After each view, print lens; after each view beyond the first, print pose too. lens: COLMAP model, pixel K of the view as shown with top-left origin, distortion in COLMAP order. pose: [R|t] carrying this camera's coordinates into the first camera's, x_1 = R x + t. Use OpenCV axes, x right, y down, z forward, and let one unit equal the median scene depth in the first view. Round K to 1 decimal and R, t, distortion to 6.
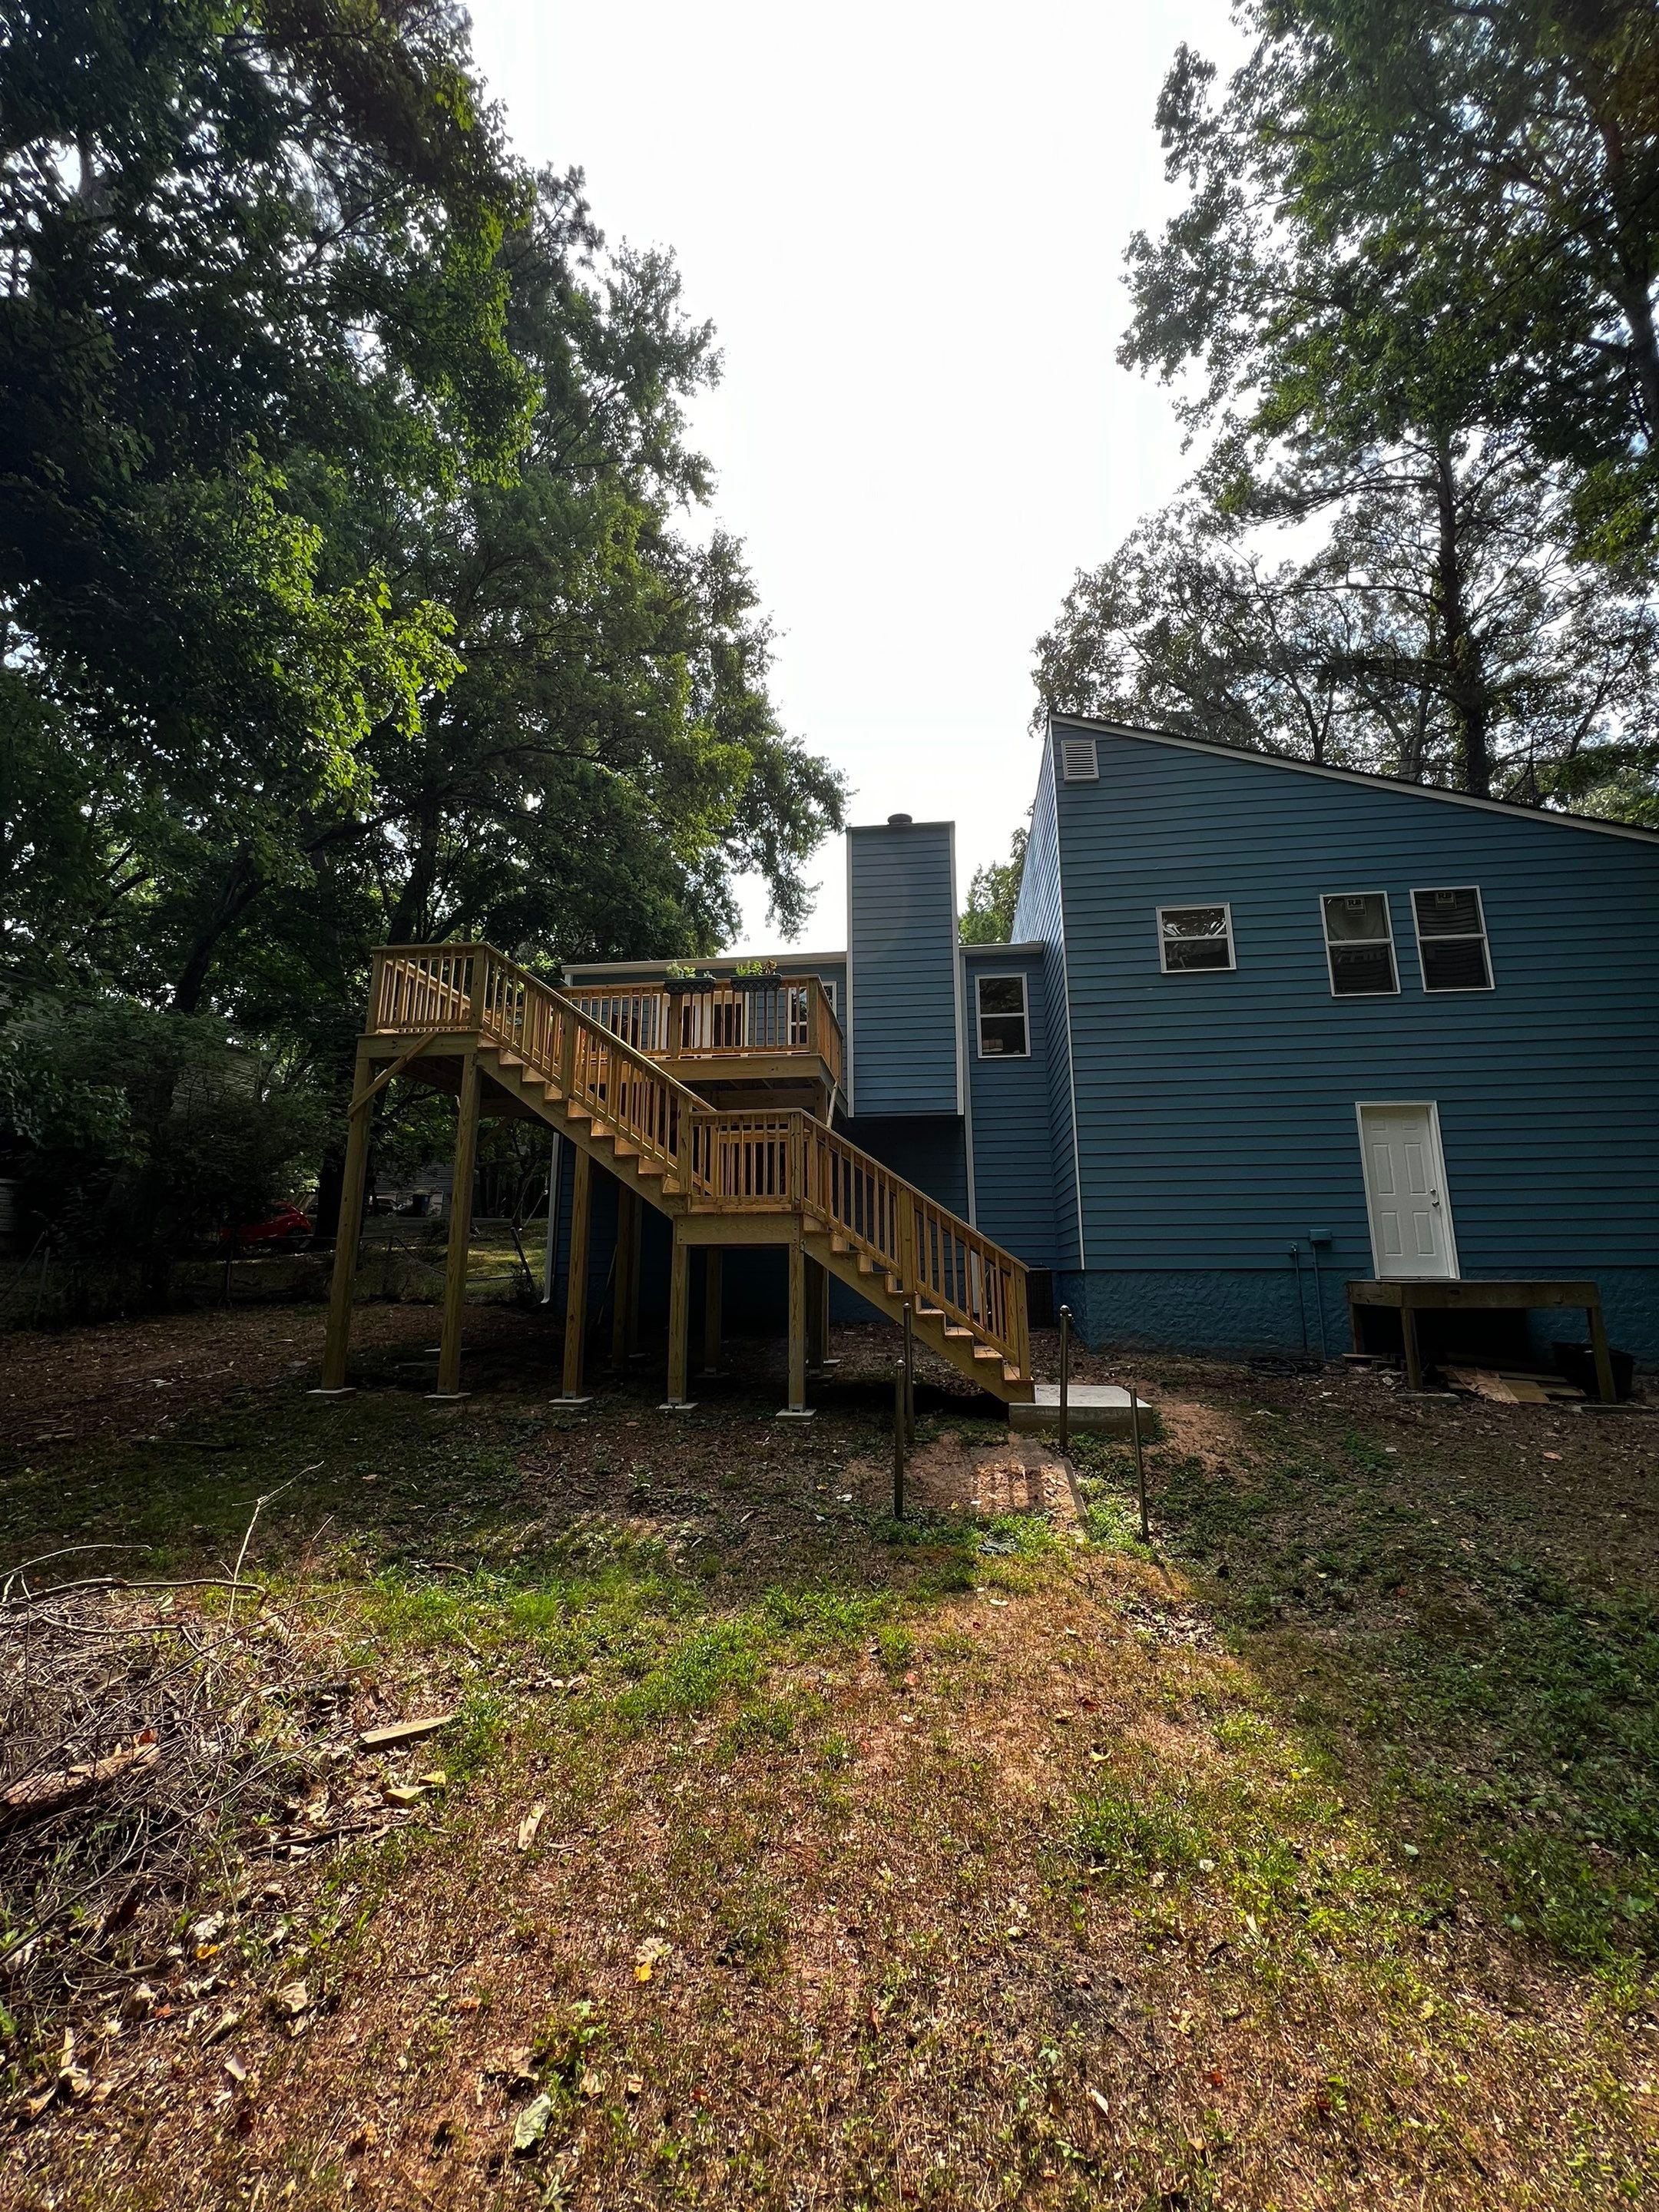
lens RADIAL K [[878.6, 0, 829.5], [0, 878.6, 1106.0], [0, 0, 1]] dist [-0.014570, 0.000262]
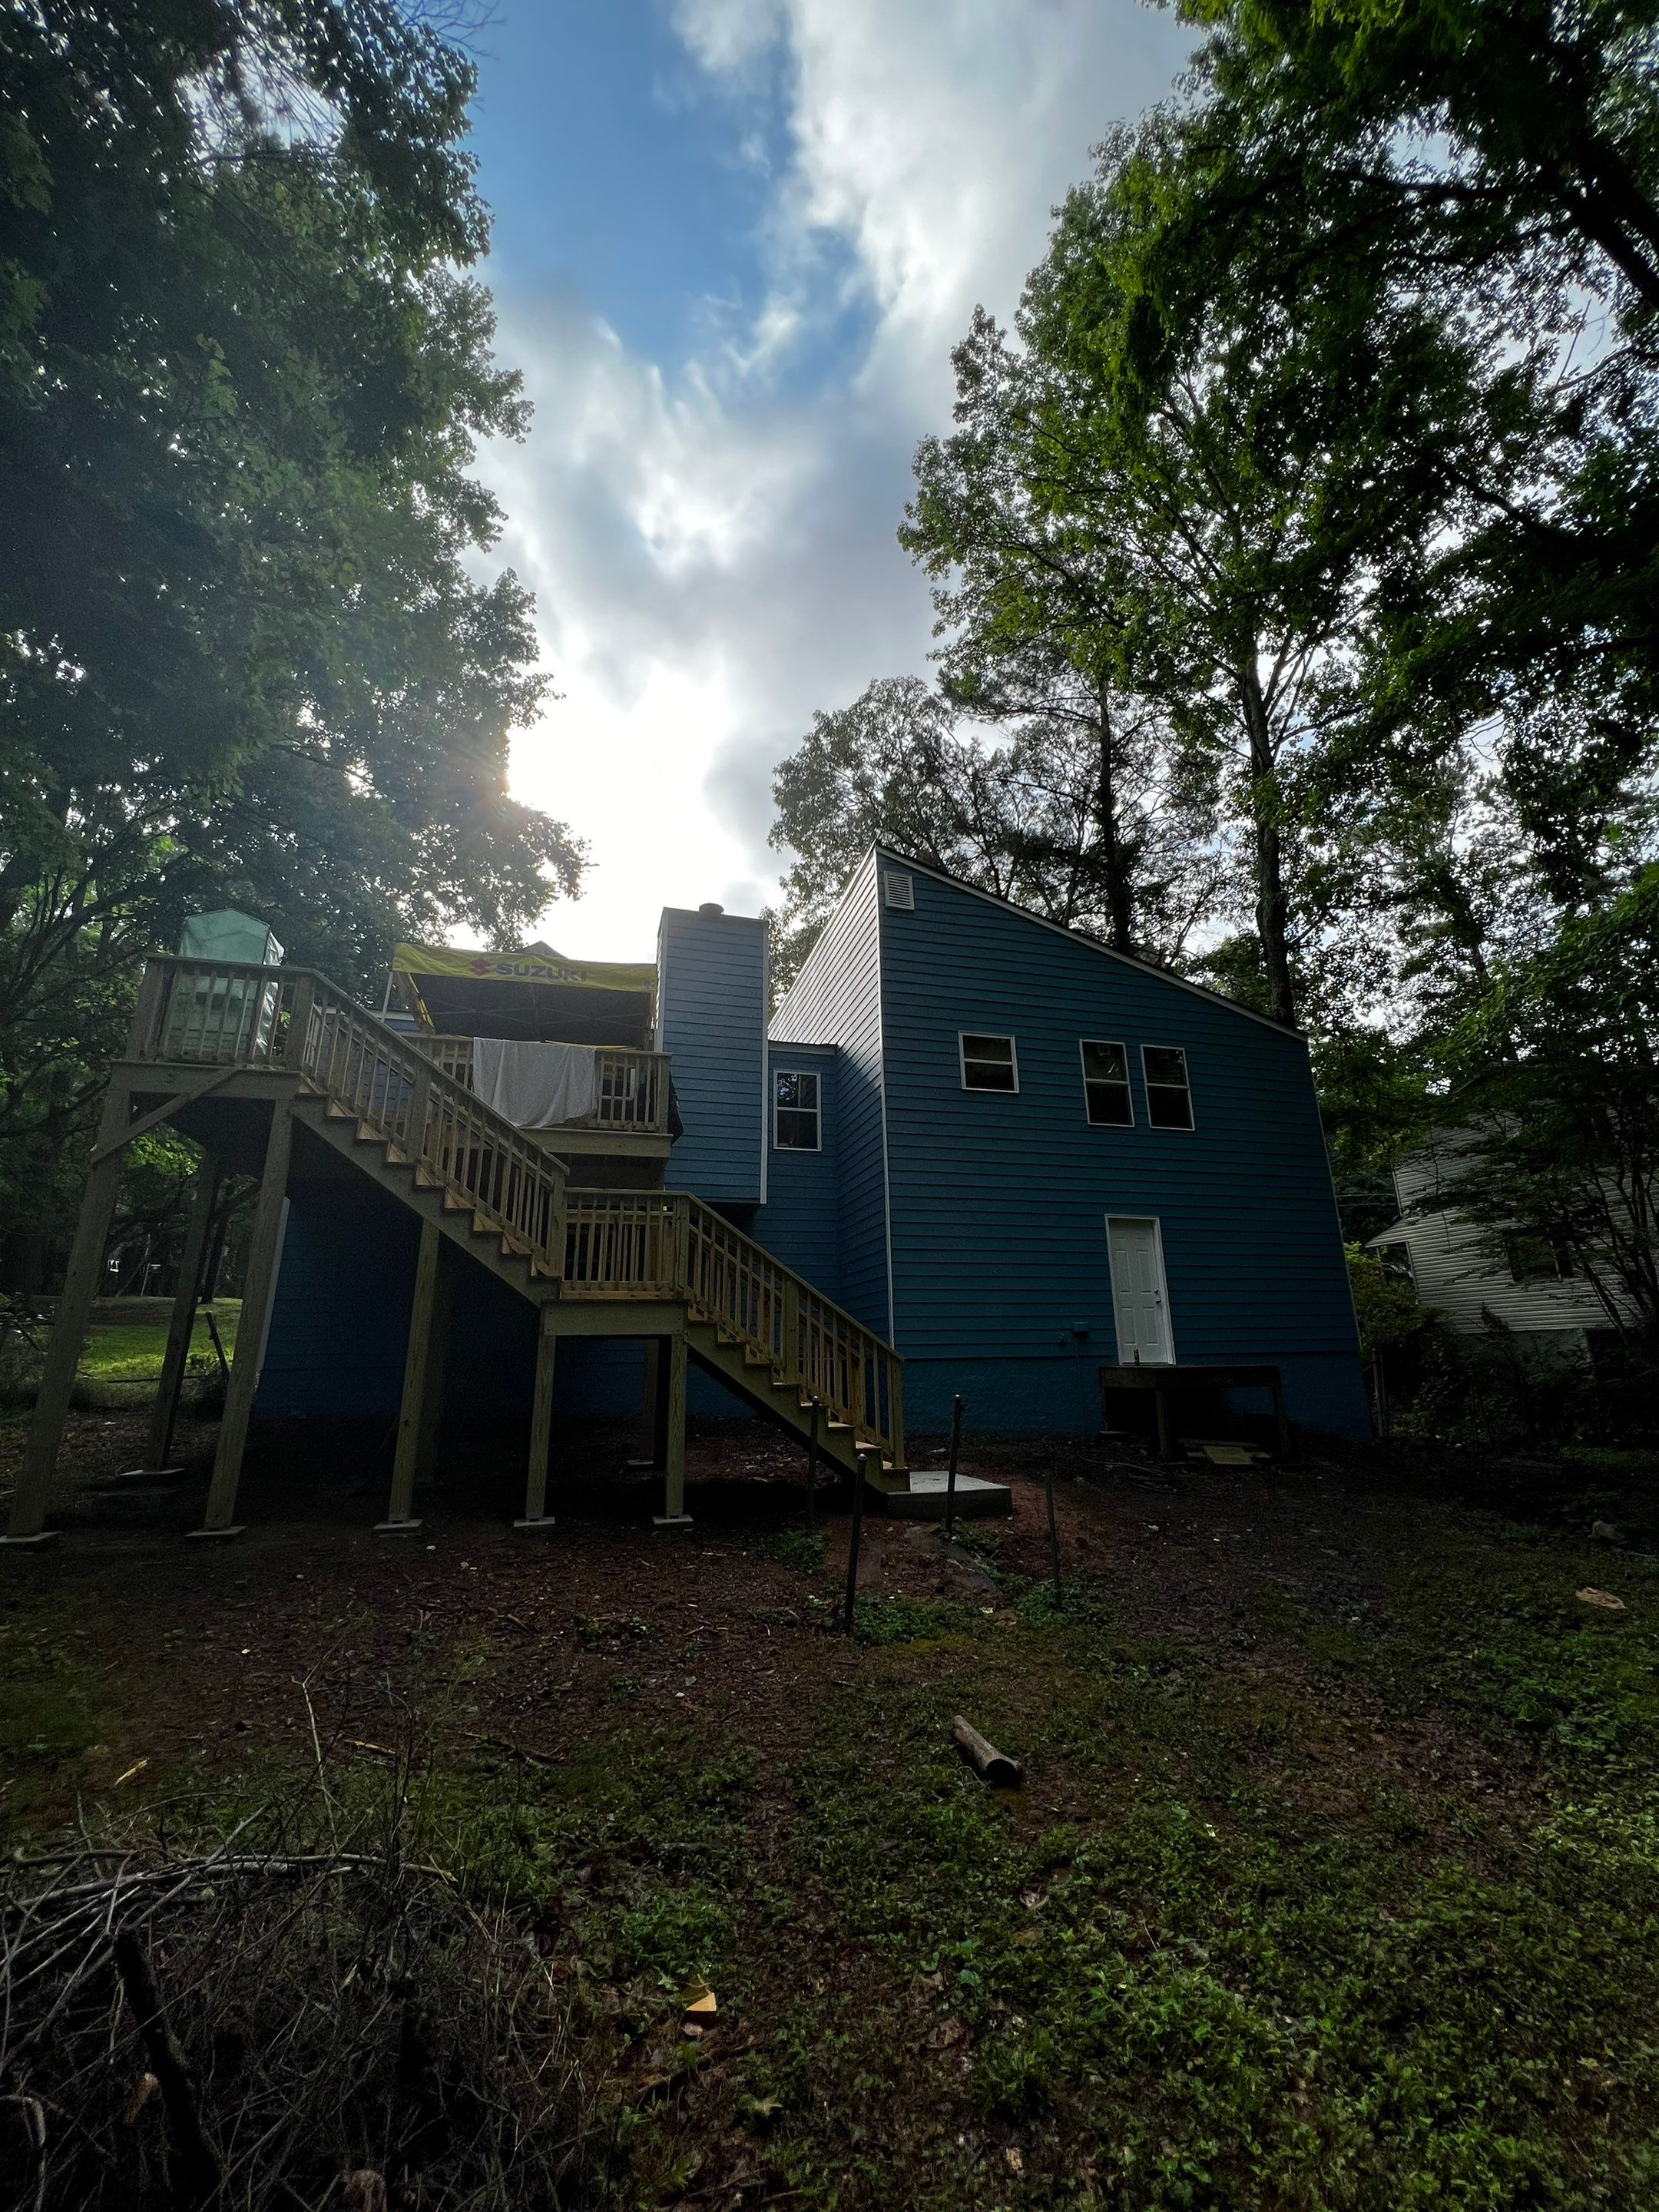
lens RADIAL K [[878.1, 0, 796.4], [0, 878.1, 1105.9], [0, 0, 1]] dist [-0.001317, 0.000003]
pose [[0.919040, 0.100335, 0.381181, -0.256167], [-0.065243, 0.992443, -0.103927, 0.001235], [-0.388728, 0.070644, 0.918640, 0.048220]]
